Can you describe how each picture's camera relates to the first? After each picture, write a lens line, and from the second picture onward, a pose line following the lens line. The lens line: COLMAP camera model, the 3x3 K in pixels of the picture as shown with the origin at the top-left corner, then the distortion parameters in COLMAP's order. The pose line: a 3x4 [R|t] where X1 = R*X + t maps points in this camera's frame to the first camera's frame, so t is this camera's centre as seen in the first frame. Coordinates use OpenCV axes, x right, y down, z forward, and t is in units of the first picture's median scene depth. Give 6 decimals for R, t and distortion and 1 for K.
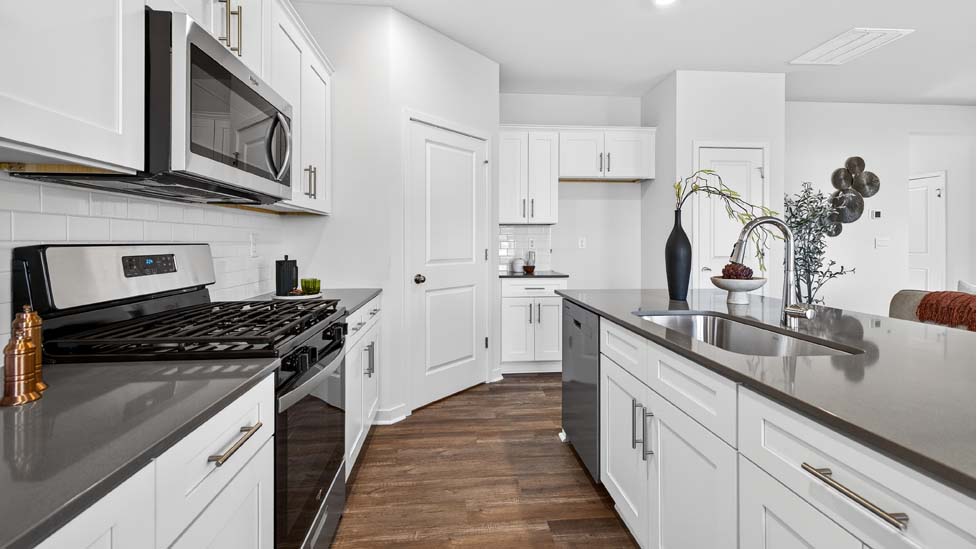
lens RADIAL K [[420.8, 0, 490.0], [0, 420.8, 243.1], [0, 0, 1]] dist [0.009442, -0.000764]
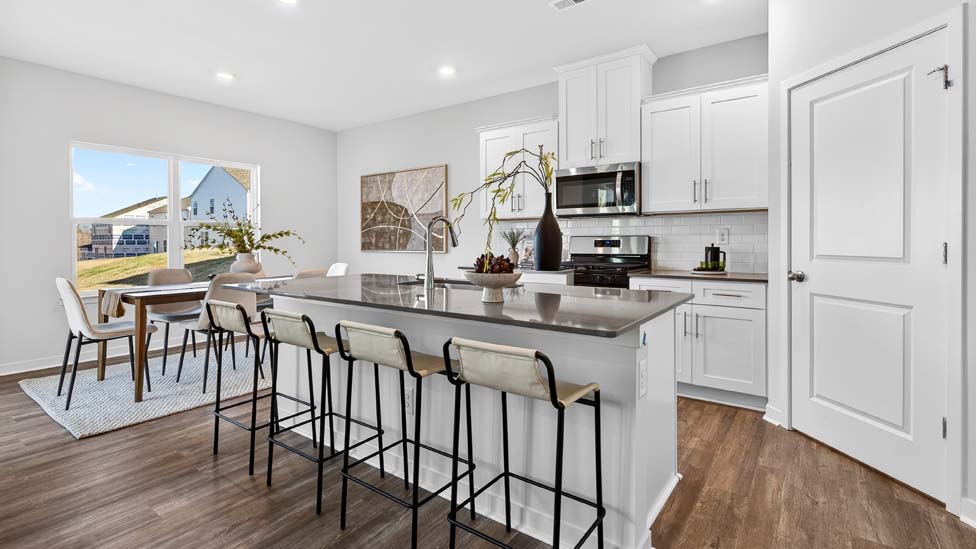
lens RADIAL K [[451.4, 0, 495.6], [0, 451.4, 243.8], [0, 0, 1]] dist [0.002649, 0.000065]
pose [[-0.647947, 0.005508, -0.761666, 0.898238], [0.001179, 0.999980, 0.006228, 0.015490], [0.761685, 0.003138, -0.647940, 1.123377]]
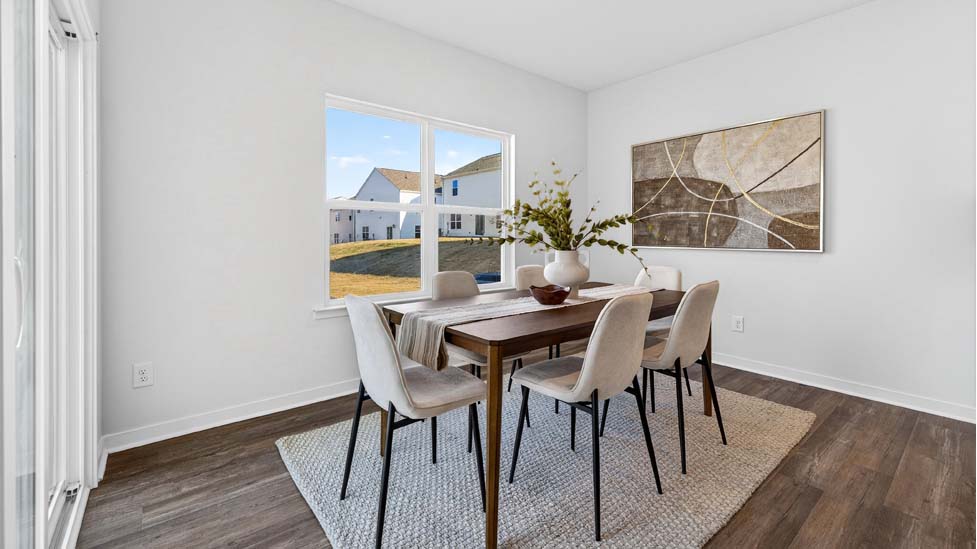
lens RADIAL K [[408.6, 0, 486.0], [0, 408.6, 240.2], [0, 0, 1]] dist [0.007212, -0.000133]
pose [[-0.823996, 0.003595, -0.566584, 0.909441], [-0.003994, 0.999918, 0.012153, 0.022390], [0.566581, 0.012277, -0.823914, 0.158229]]
